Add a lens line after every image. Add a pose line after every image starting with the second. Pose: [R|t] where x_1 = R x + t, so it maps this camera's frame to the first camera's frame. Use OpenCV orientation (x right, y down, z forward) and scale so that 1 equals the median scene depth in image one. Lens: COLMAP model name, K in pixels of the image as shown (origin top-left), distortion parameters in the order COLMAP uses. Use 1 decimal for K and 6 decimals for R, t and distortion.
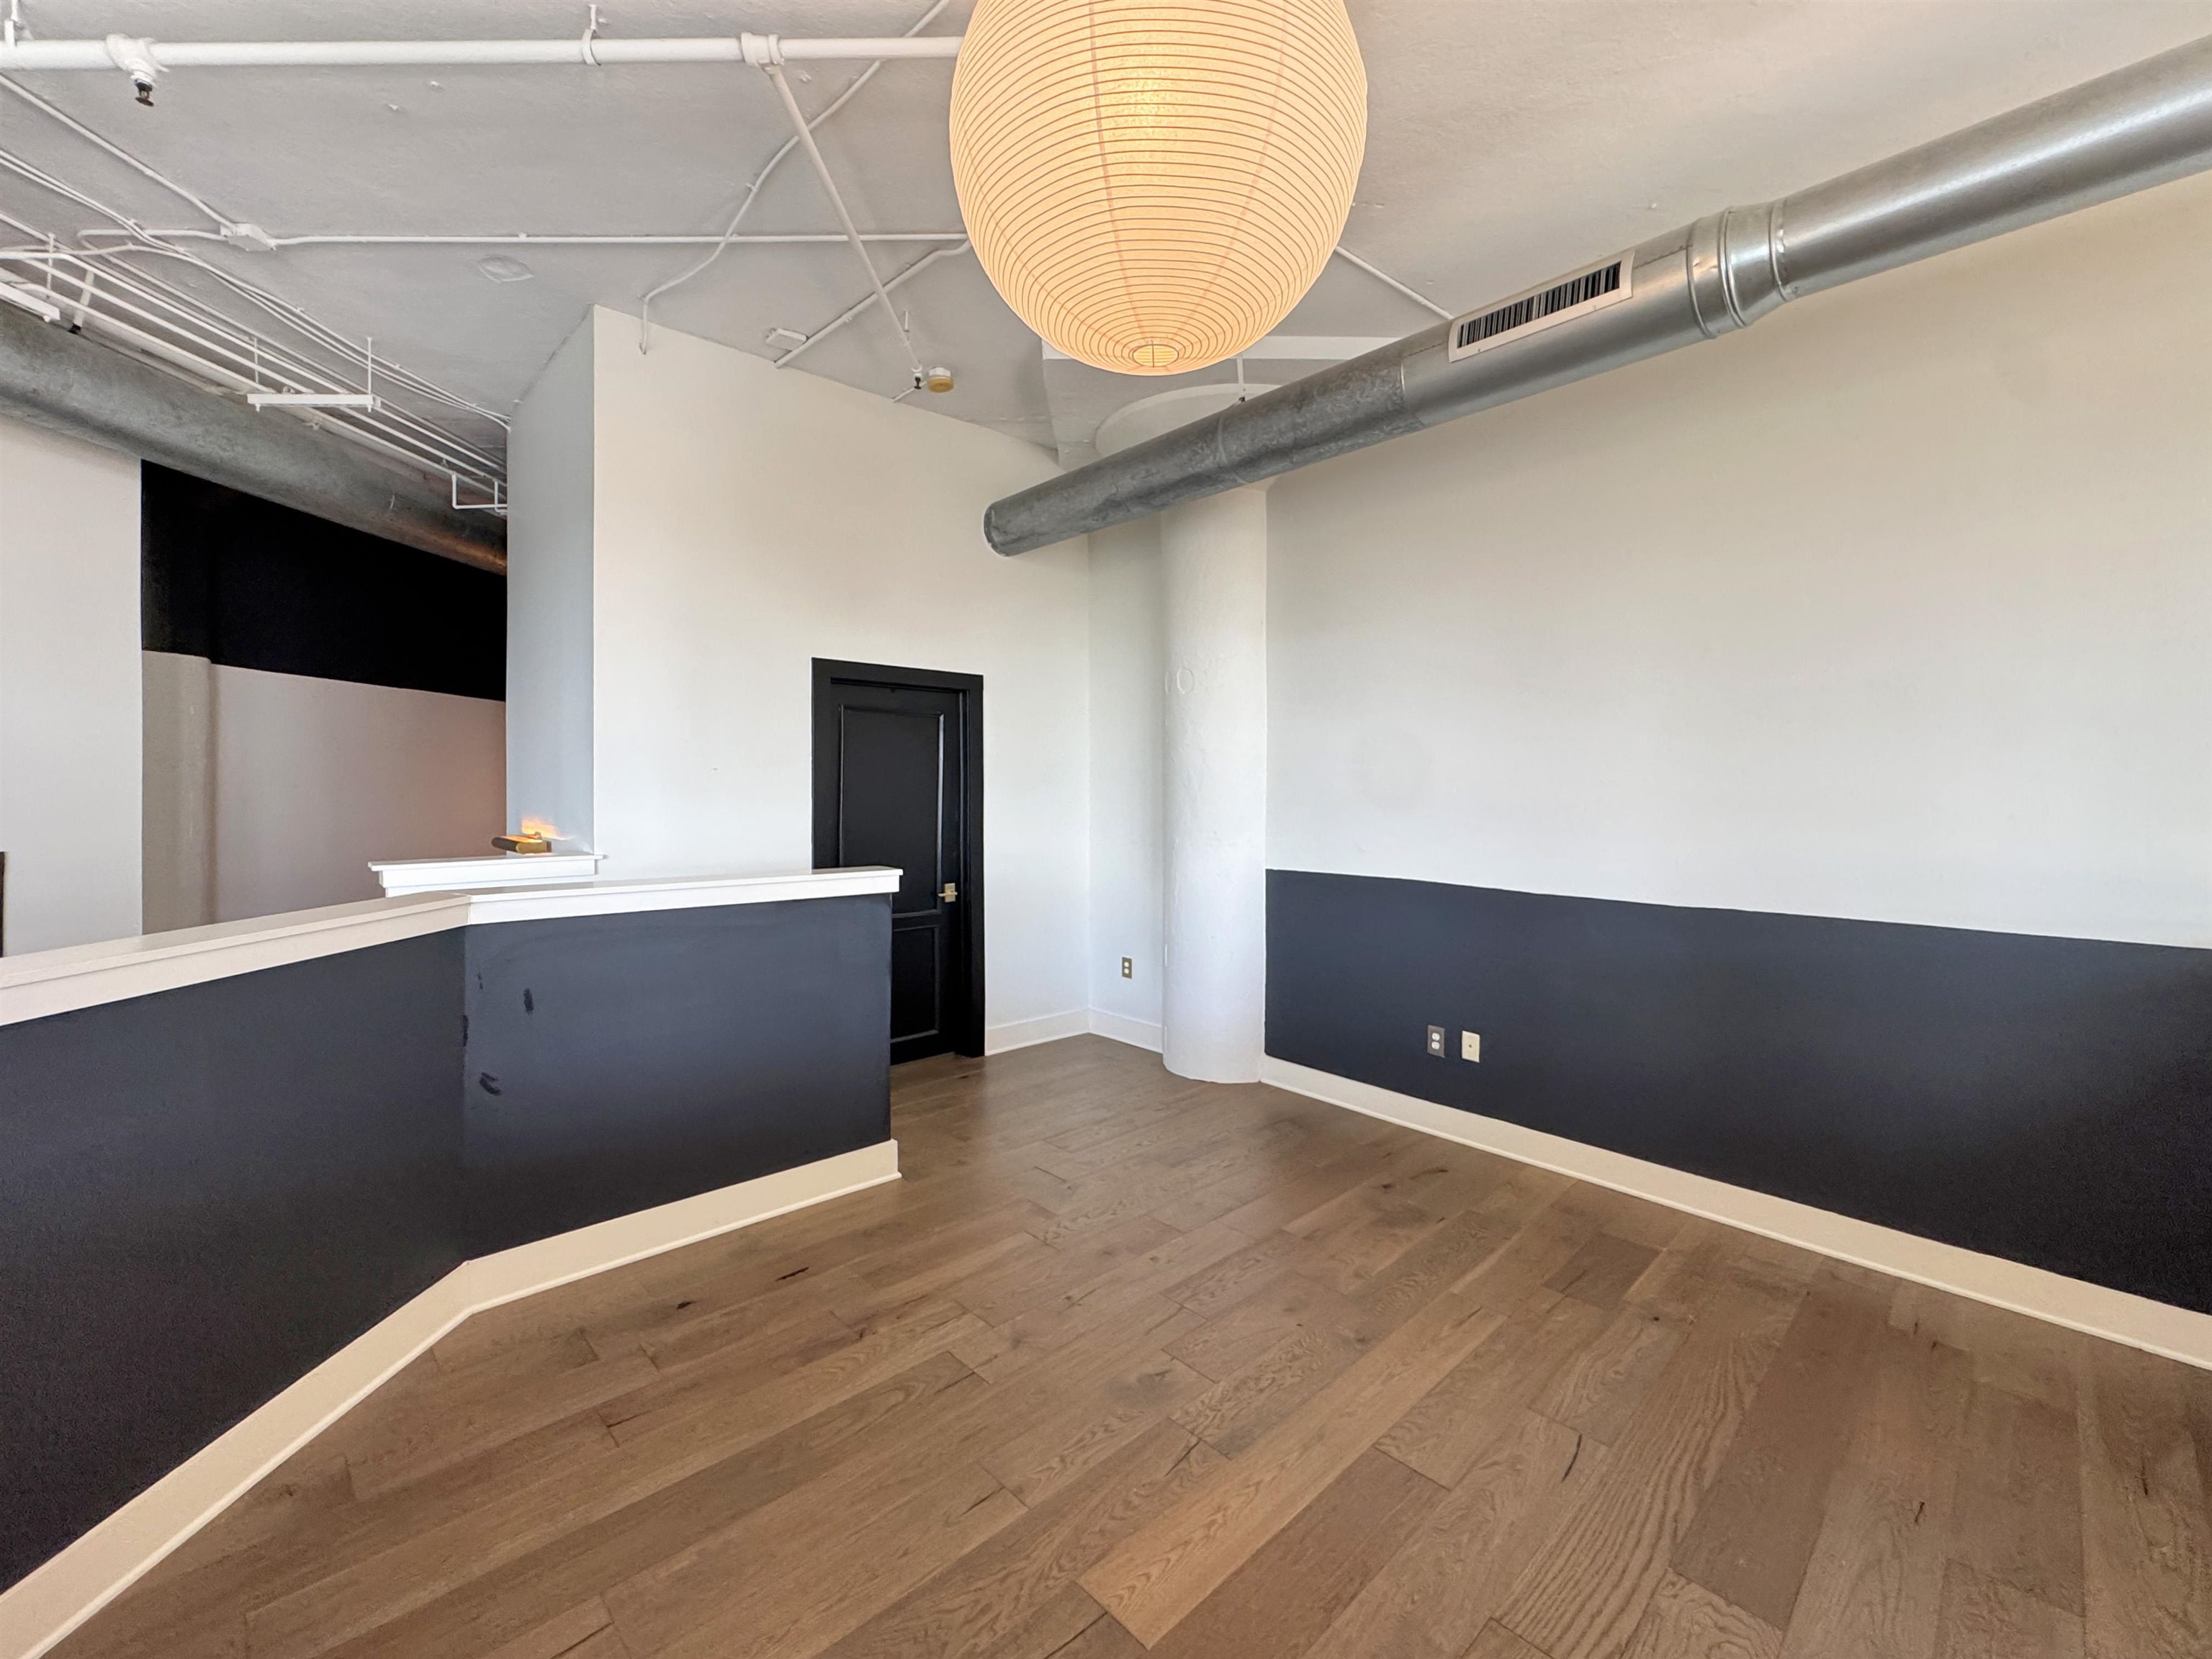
lens RADIAL K [[903.9, 0, 1093.5], [0, 903.9, 783.4], [0, 0, 1]] dist [-0.003115, -0.000160]
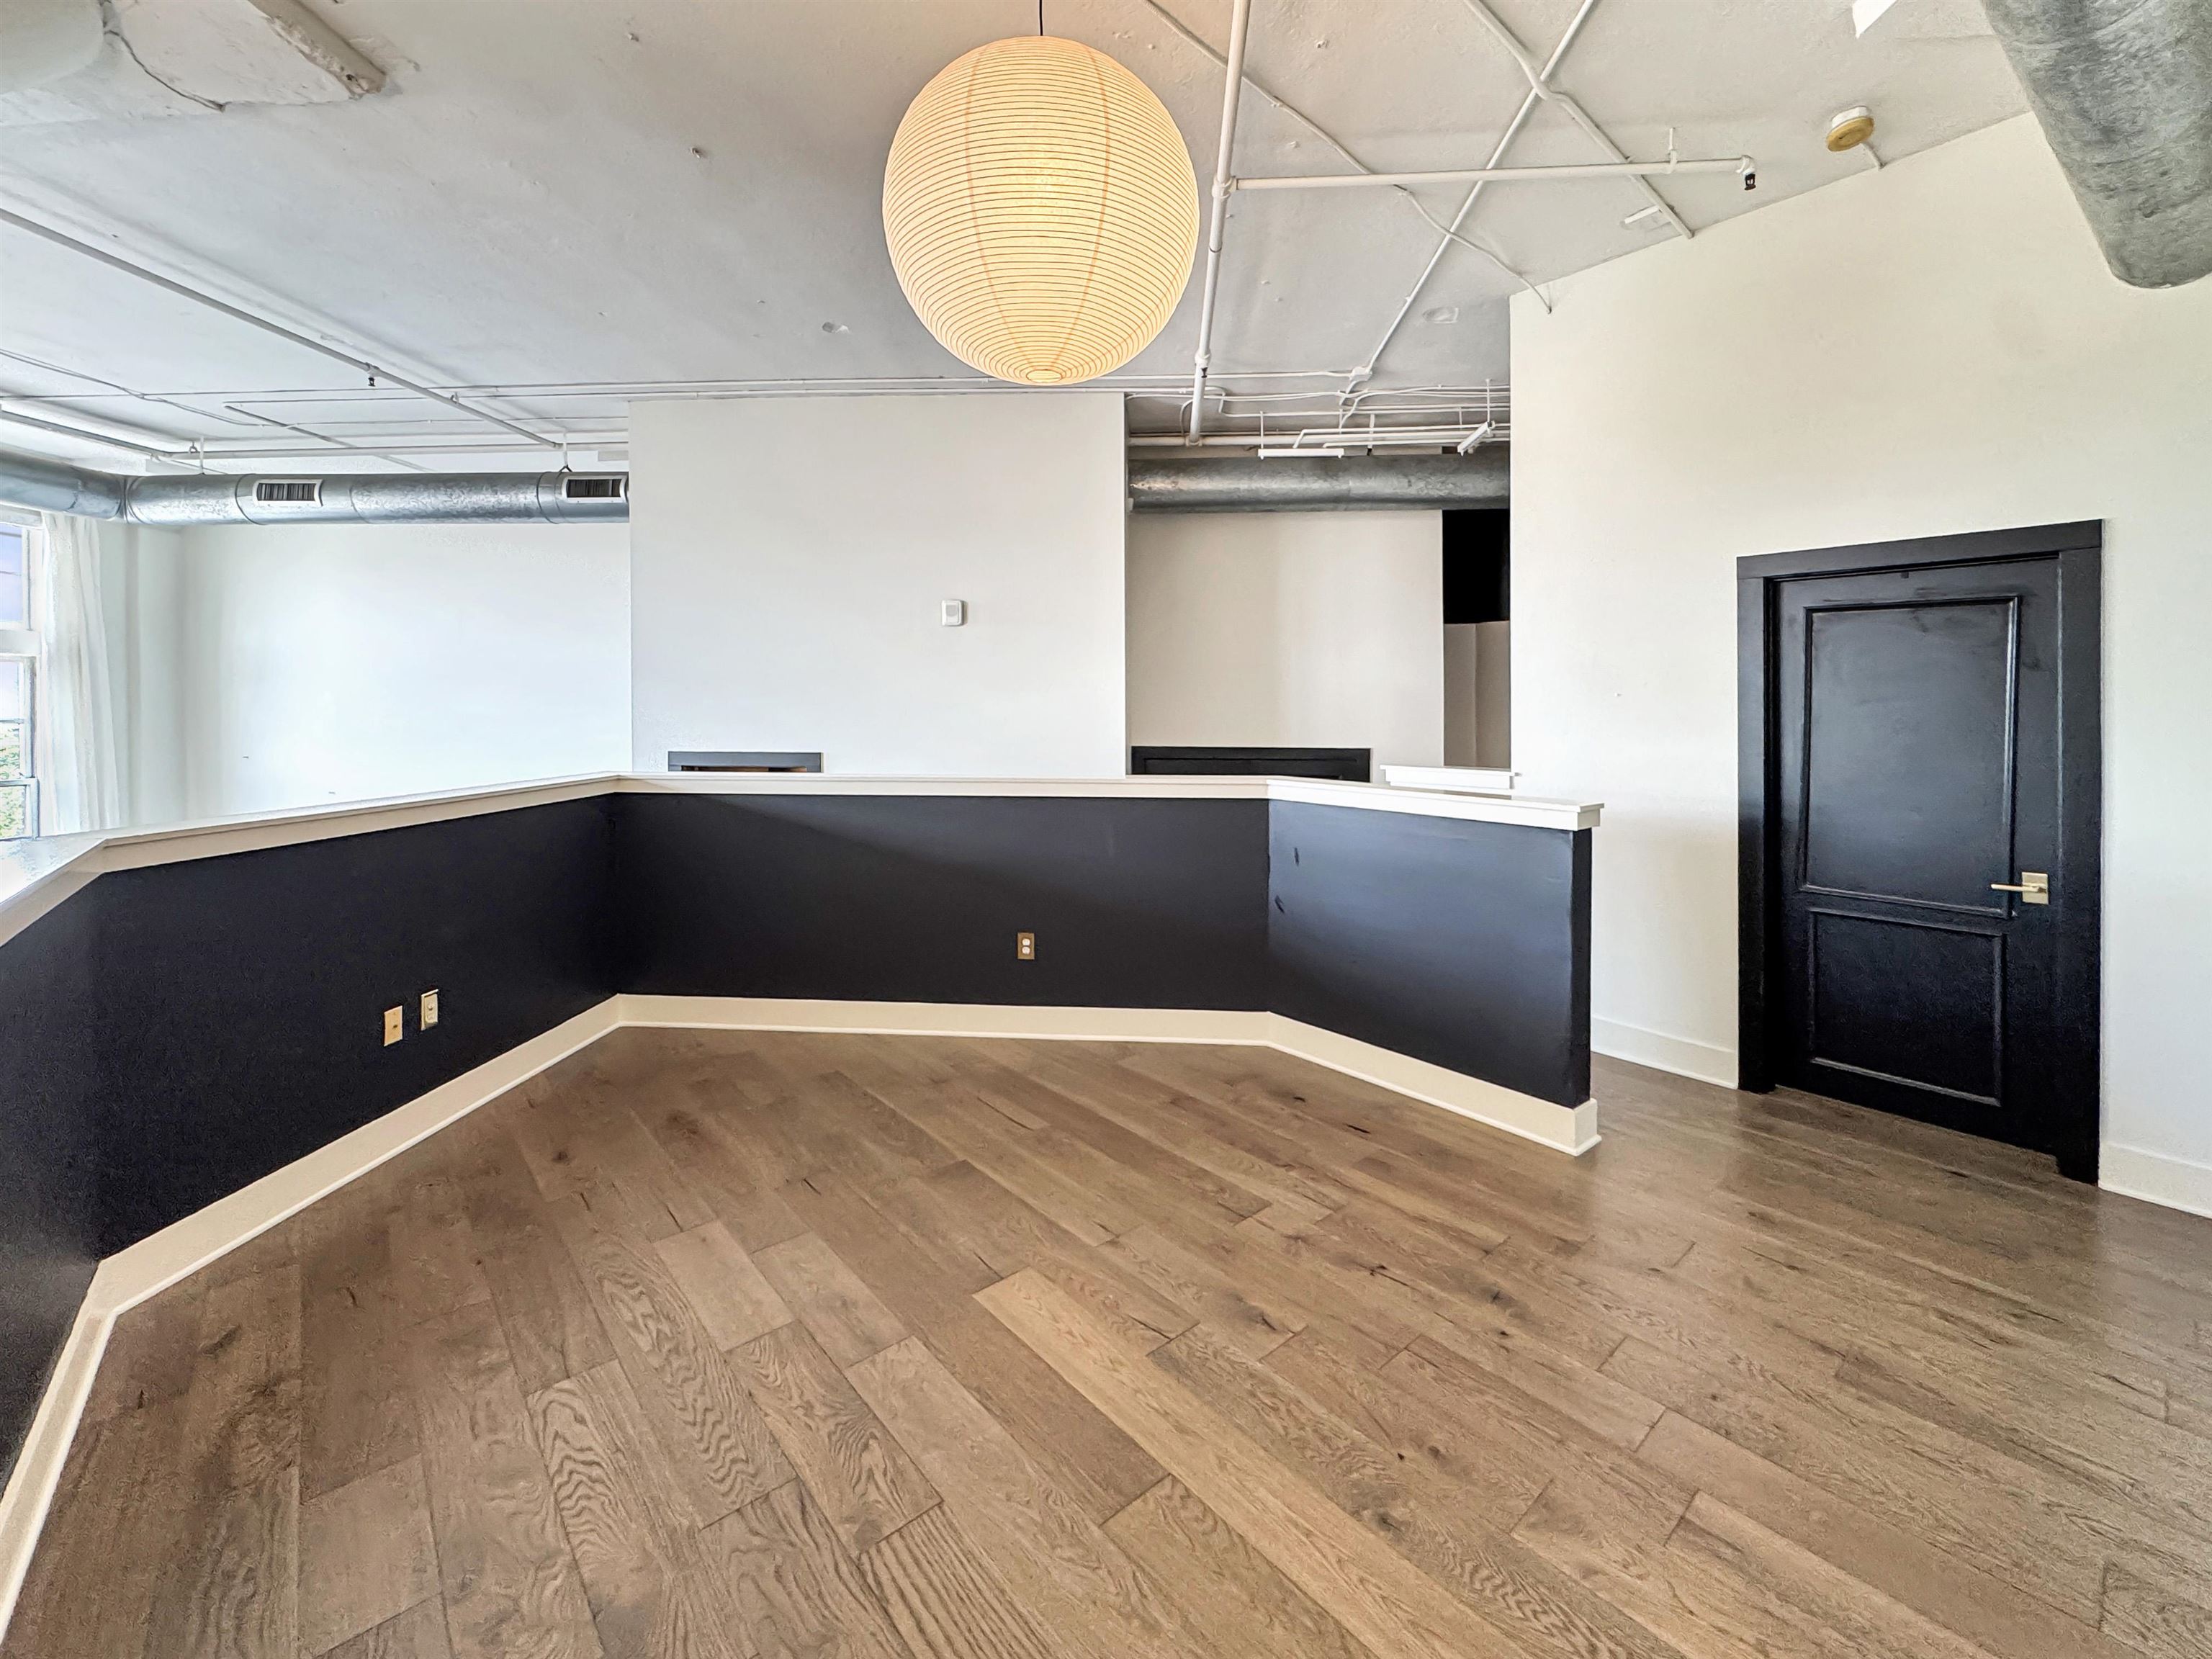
lens RADIAL K [[946.4, 0, 1110.2], [0, 946.4, 699.3], [0, 0, 1]] dist [0.000590, -0.000432]
pose [[-0.036233, -0.017477, -0.999191, 0.966185], [-0.001879, 0.999846, -0.017421, 0.012736], [0.999342, 0.001246, -0.036260, 0.771377]]
